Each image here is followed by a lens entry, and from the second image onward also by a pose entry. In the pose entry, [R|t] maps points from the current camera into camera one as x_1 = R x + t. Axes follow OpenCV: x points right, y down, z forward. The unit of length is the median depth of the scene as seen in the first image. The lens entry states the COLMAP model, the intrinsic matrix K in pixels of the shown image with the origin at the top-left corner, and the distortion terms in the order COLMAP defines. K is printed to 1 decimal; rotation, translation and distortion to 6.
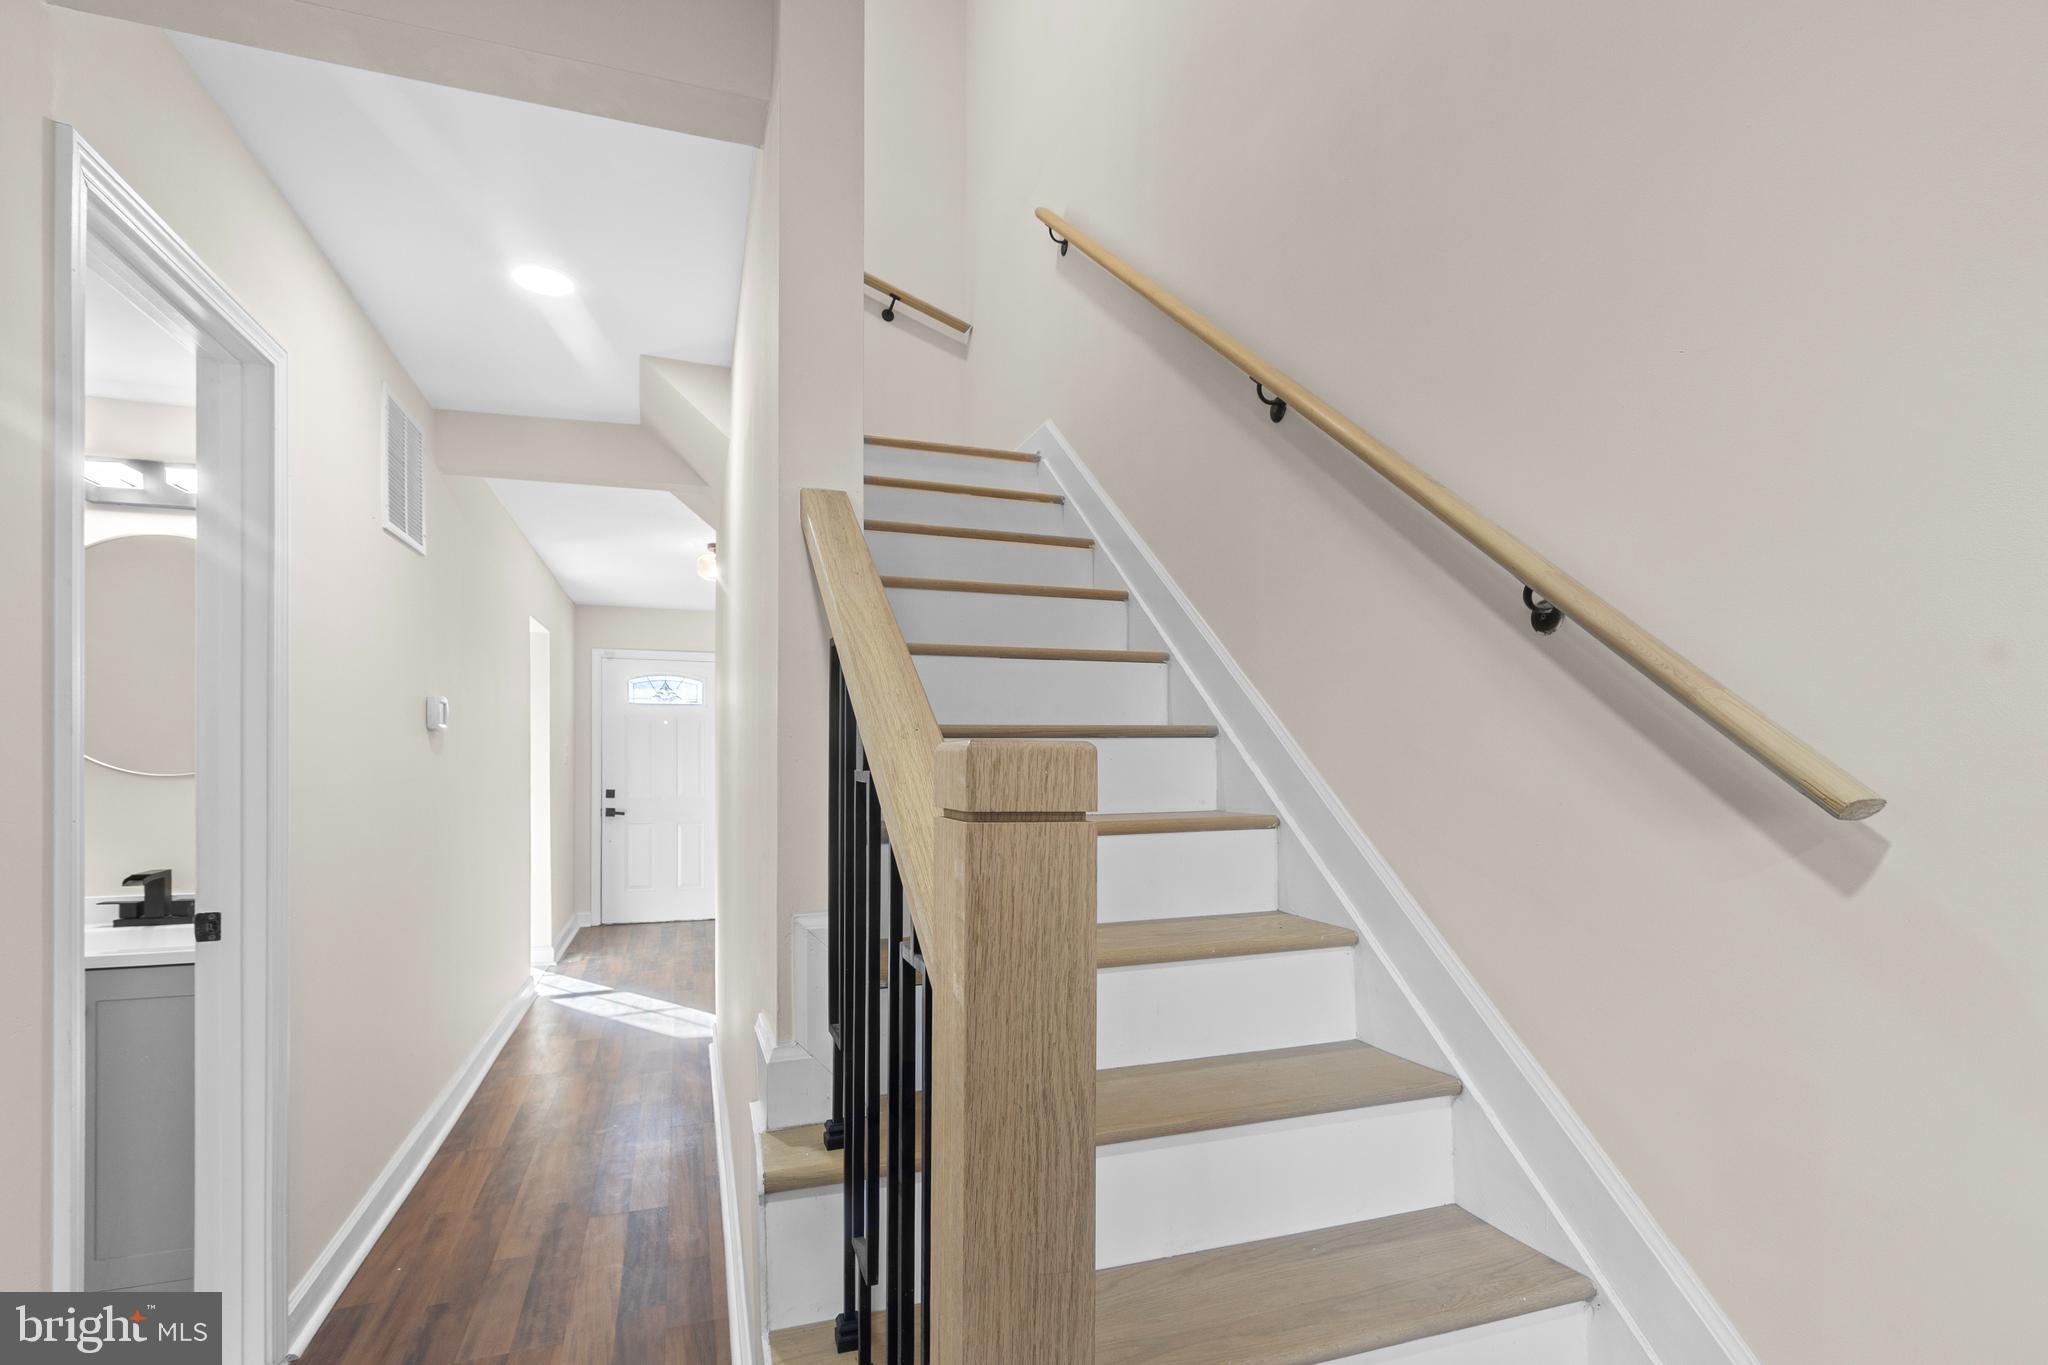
lens RADIAL K [[948.2, 0, 1019.8], [0, 948.2, 762.6], [0, 0, 1]] dist [0.016124, -0.000336]
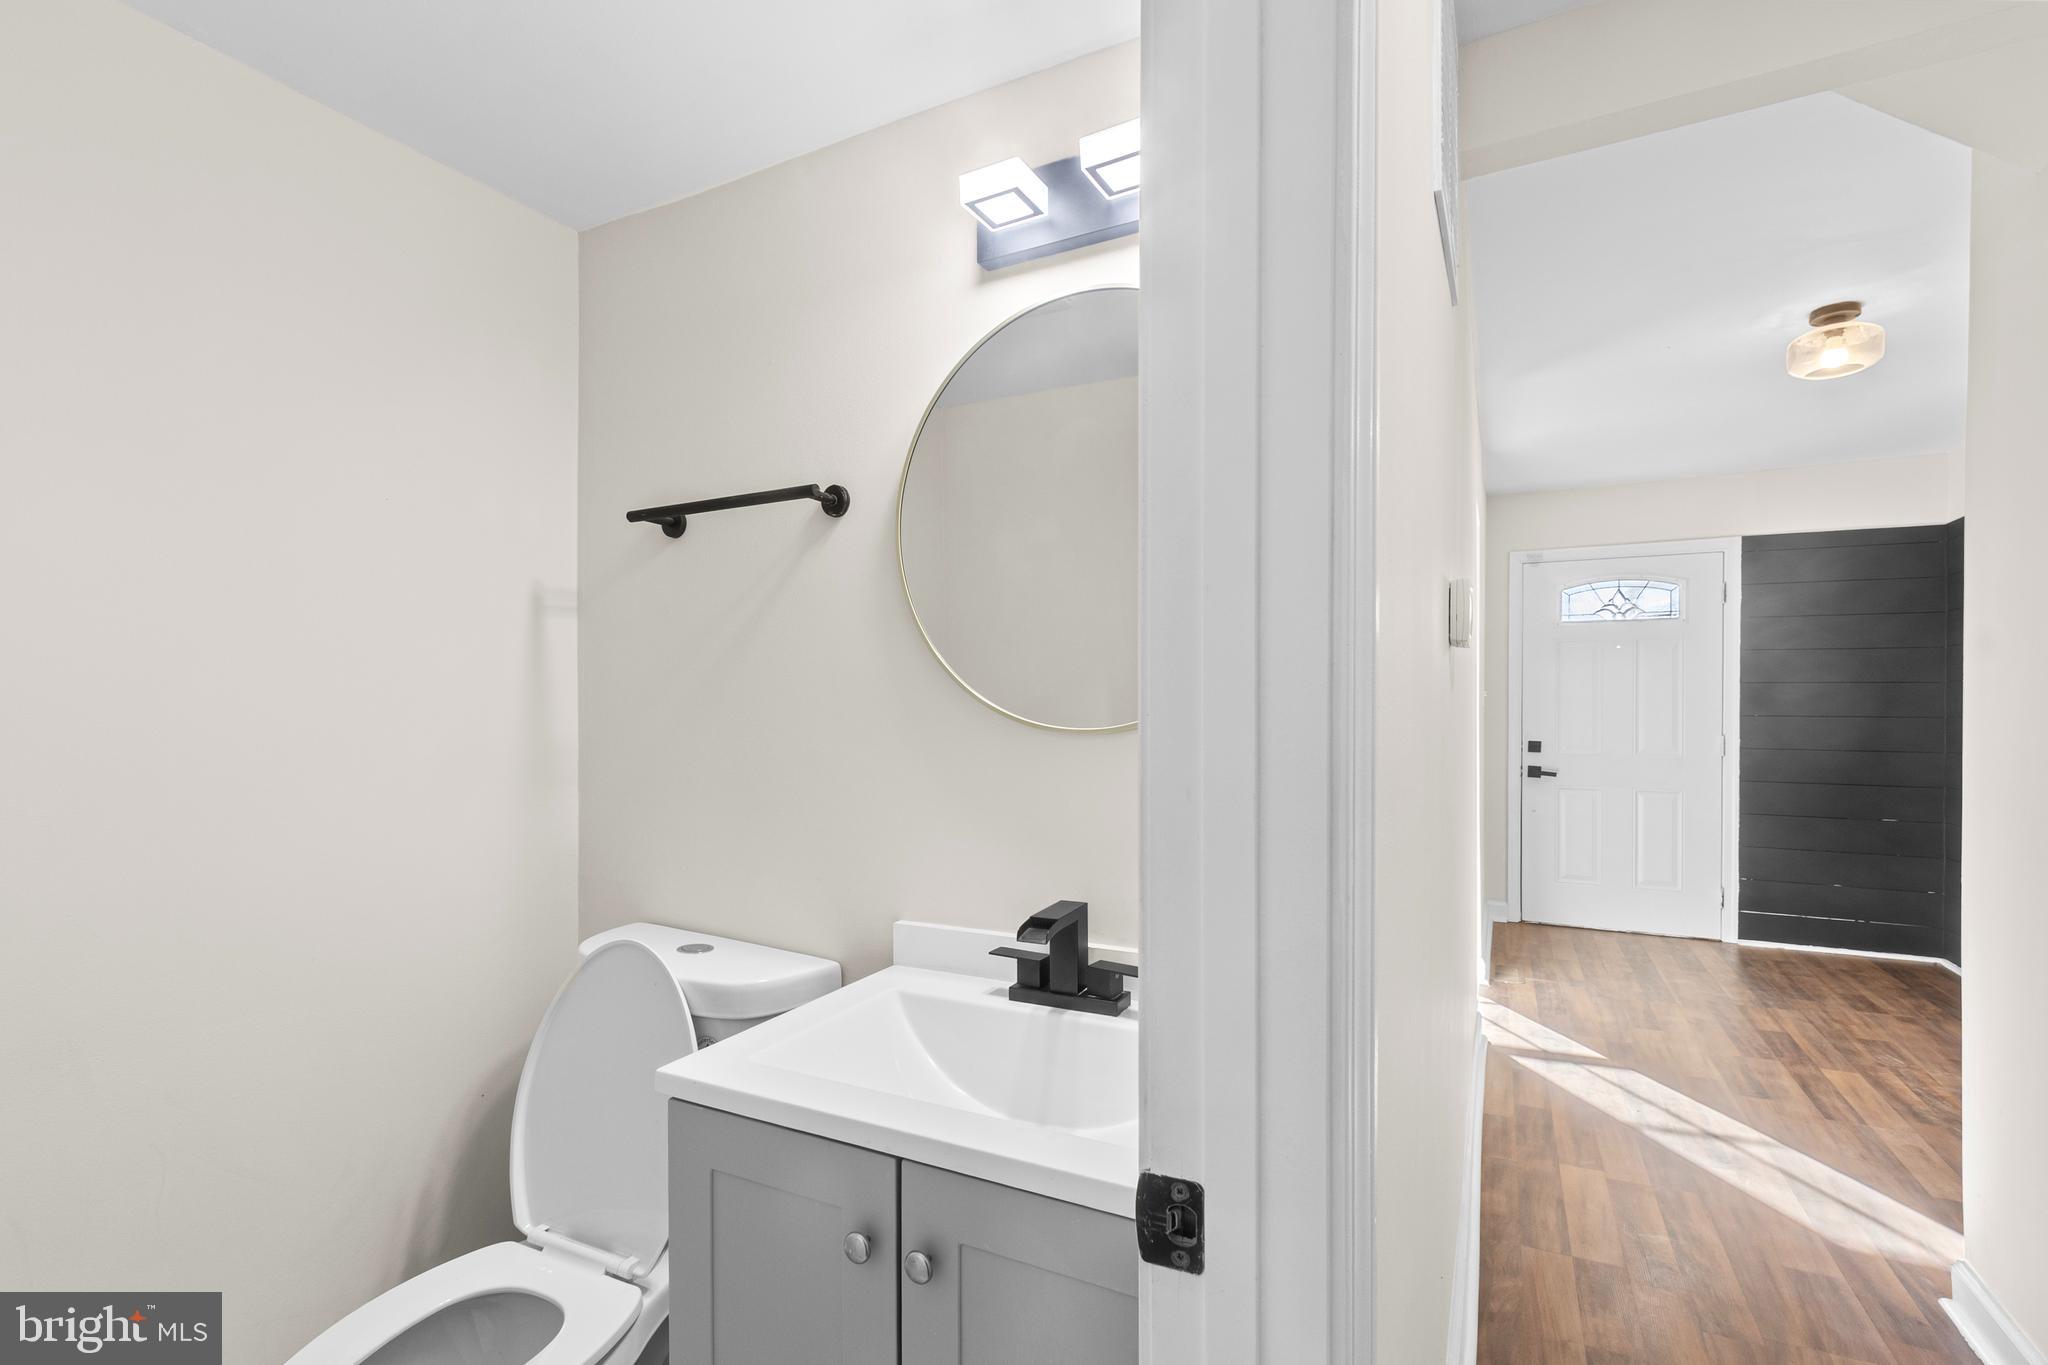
lens RADIAL K [[945.3, 0, 1004.8], [0, 945.3, 710.1], [0, 0, 1]] dist [0.011374, -0.000405]
pose [[0.682283, 0.002444, -0.731084, -0.245196], [-0.000720, 0.999996, 0.002671, 0.003919], [0.731088, -0.001296, 0.682282, 0.280097]]
